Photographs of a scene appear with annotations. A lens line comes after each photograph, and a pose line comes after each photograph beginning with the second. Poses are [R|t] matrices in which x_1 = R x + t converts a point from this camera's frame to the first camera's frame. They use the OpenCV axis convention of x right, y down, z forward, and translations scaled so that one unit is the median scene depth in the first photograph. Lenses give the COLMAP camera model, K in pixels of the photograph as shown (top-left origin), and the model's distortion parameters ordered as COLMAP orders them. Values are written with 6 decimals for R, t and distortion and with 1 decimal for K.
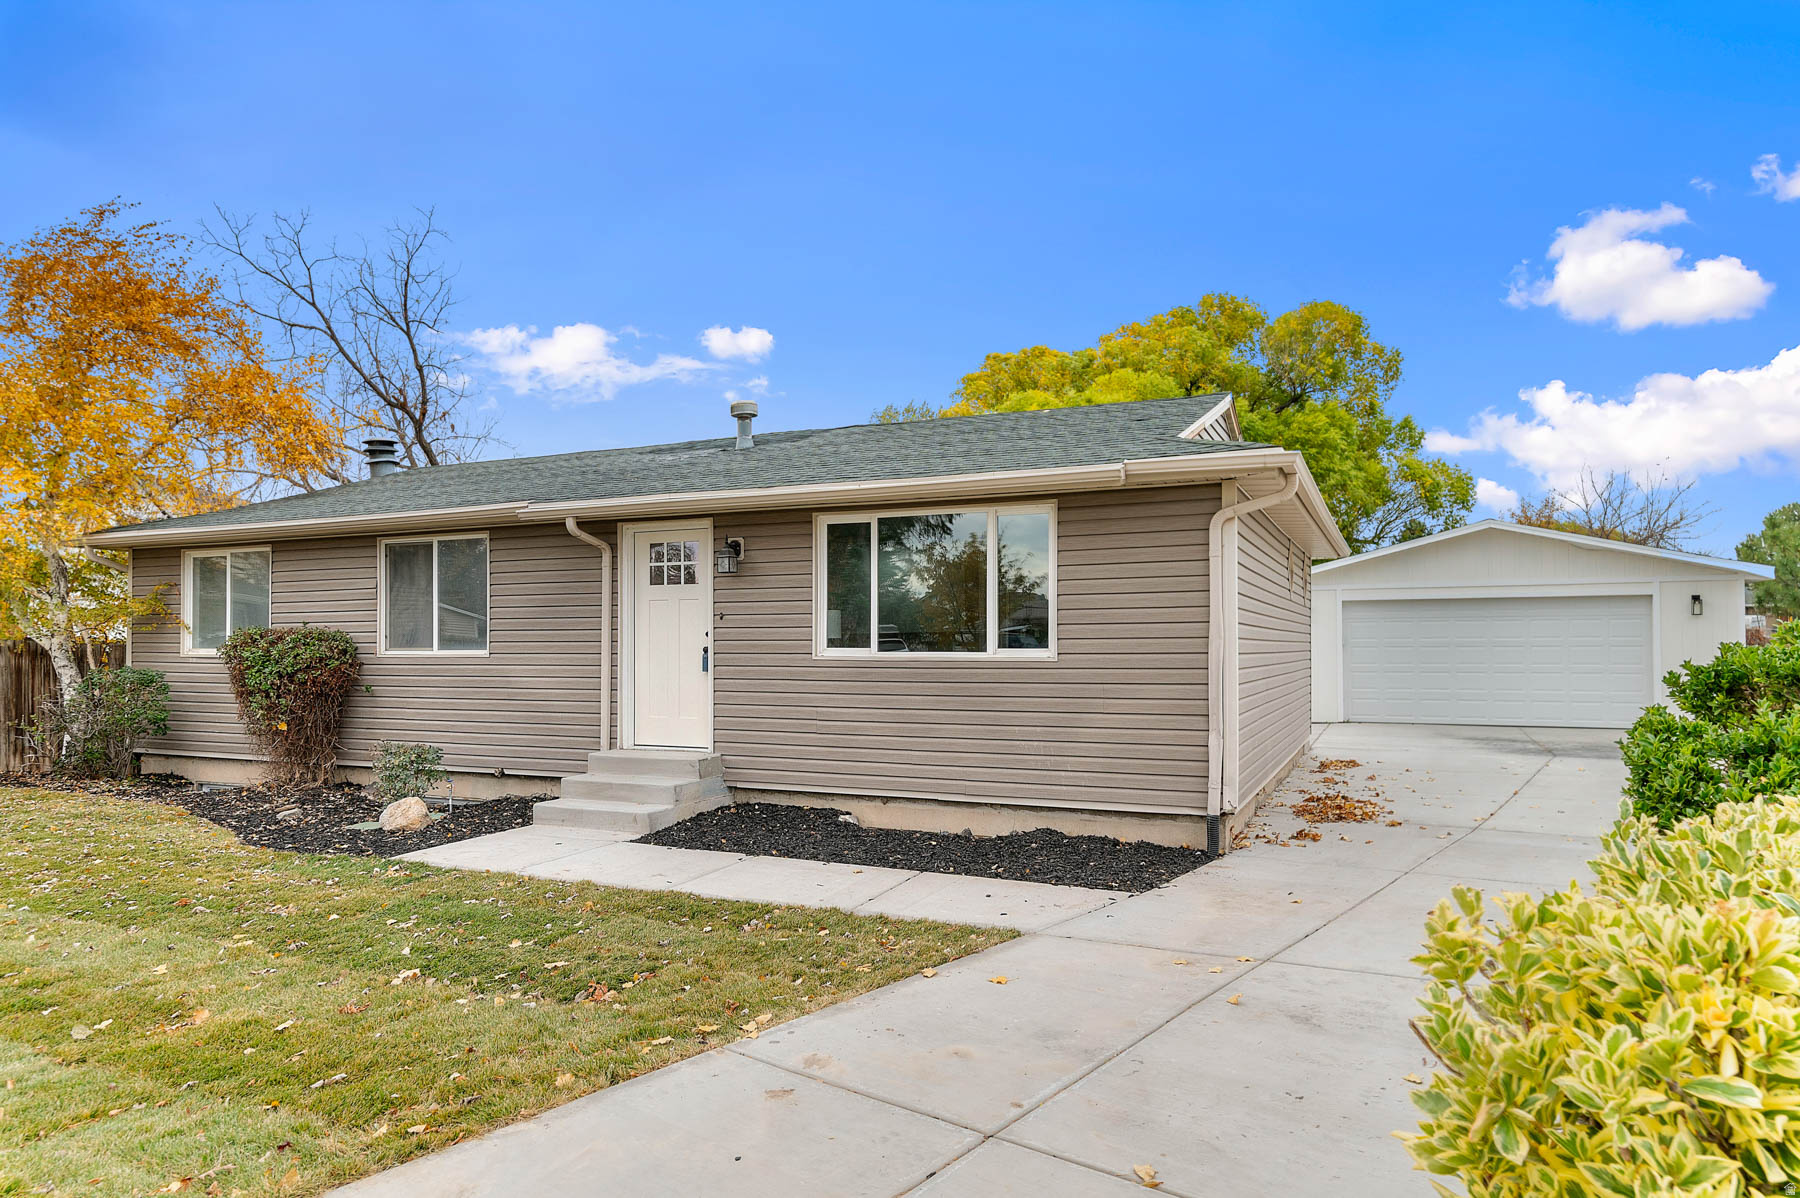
lens RADIAL K [[1079.3, 0, 900.0], [0, 1079.3, 599.0], [0, 0, 1]] dist [-0.000311, -0.000041]
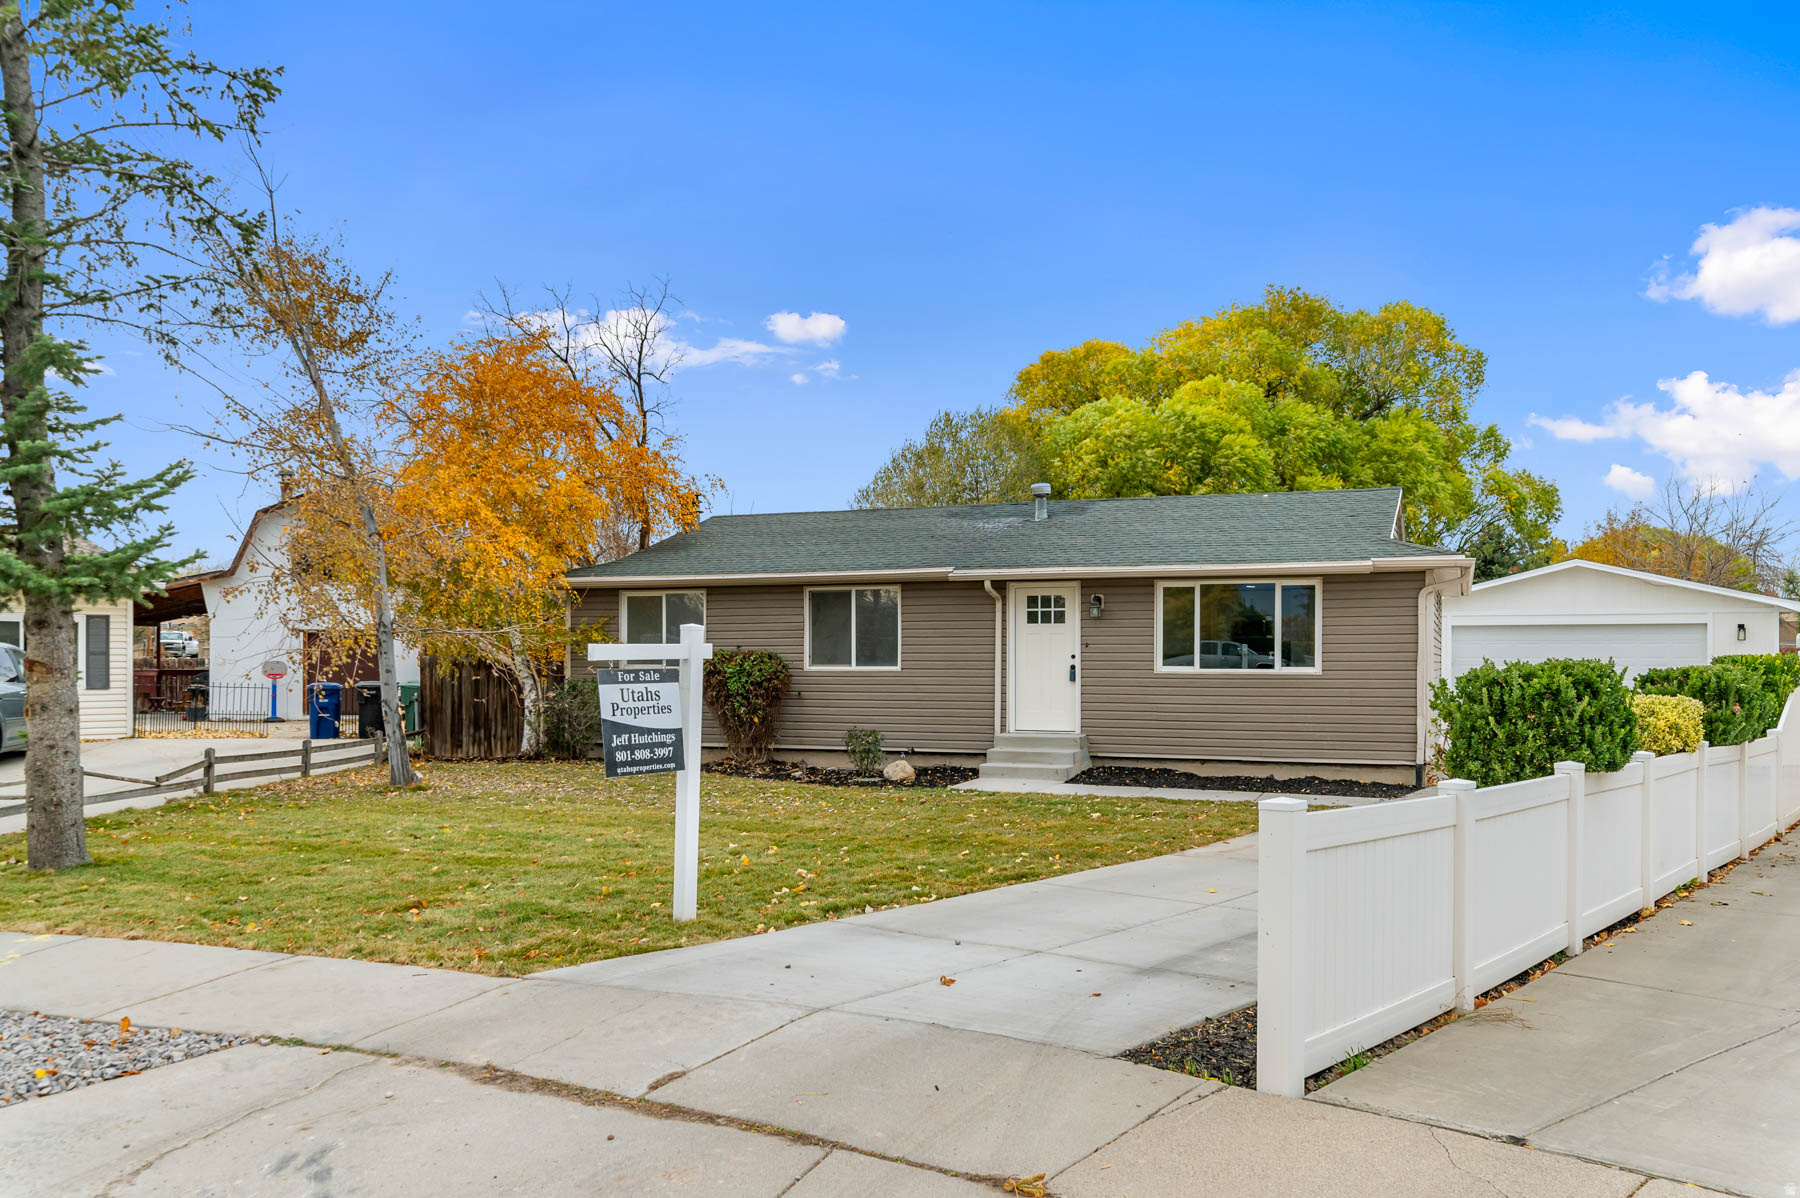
lens RADIAL K [[1382.8, 0, 900.0], [0, 1382.8, 599.0], [0, 0, 1]] dist [0.002685, 0.000879]
pose [[0.998873, 0.005175, 0.047175, -0.498869], [-0.005181, 0.999987, 0.000015, -0.045738], [-0.047174, -0.000259, 0.998887, -0.902754]]
